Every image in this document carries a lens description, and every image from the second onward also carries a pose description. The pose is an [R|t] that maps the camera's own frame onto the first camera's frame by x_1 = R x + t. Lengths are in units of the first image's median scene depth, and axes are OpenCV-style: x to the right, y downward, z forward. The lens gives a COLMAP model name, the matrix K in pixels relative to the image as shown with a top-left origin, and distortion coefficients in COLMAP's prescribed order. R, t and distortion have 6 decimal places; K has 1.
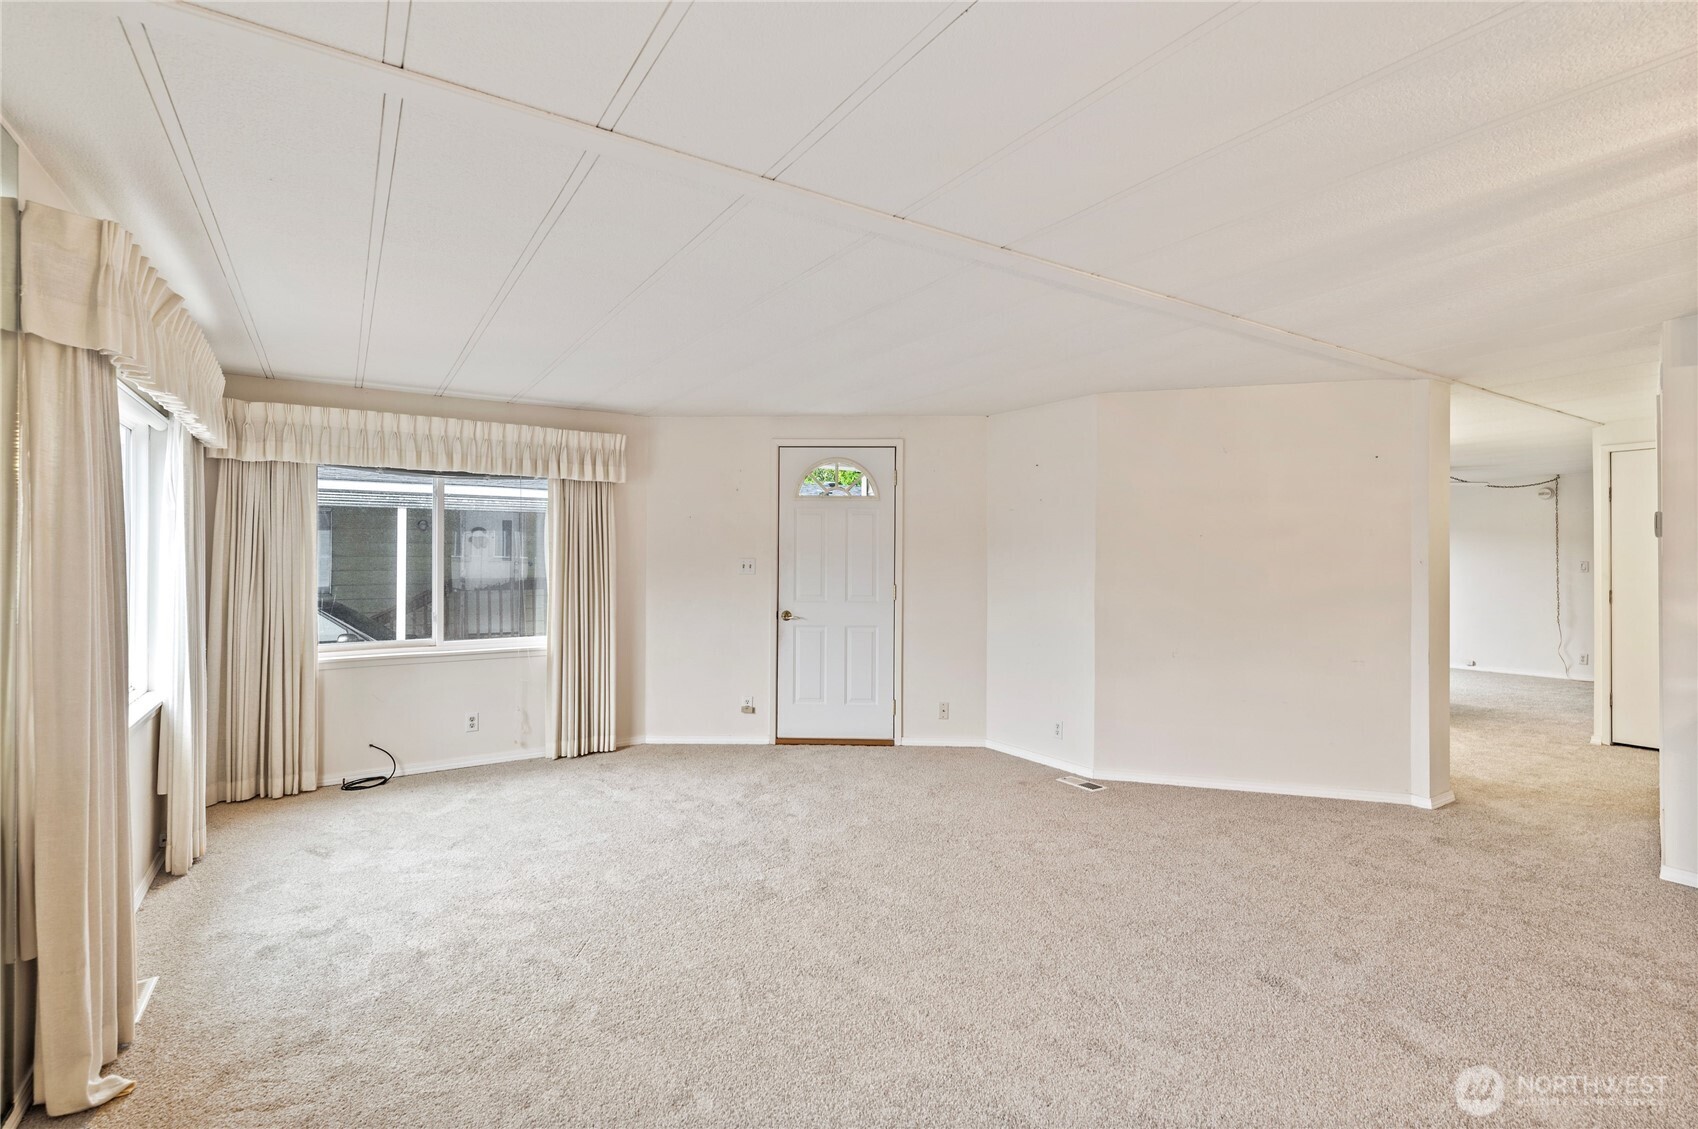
lens RADIAL K [[769.0, 0, 839.7], [0, 769.0, 559.8], [0, 0, 1]] dist [0.000203, 0.000657]
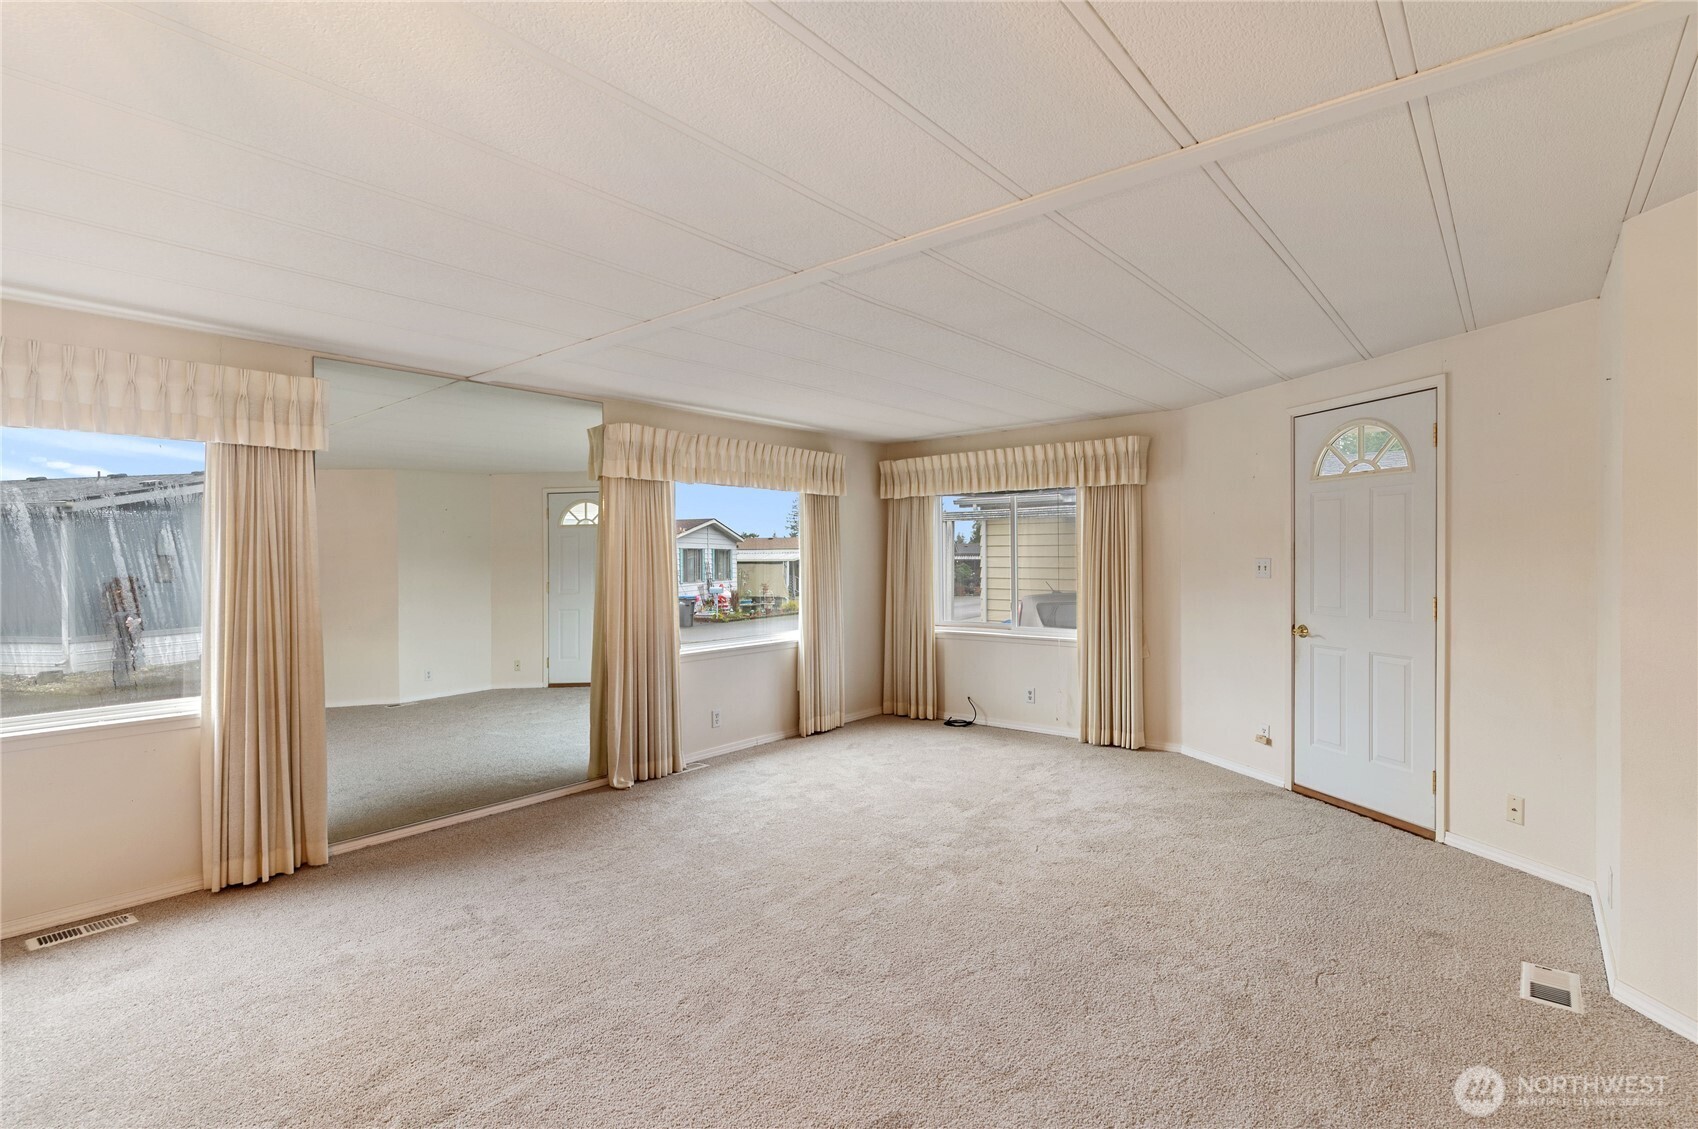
lens RADIAL K [[772.3, 0, 849.0], [0, 772.3, 564.5], [0, 0, 1]] dist [0.002362, 0.000625]
pose [[0.326244, 0.000318, -0.945286, 0.600735], [0.003053, 0.999994, 0.001390, 0.002700], [0.945281, -0.003339, 0.326241, 0.348153]]
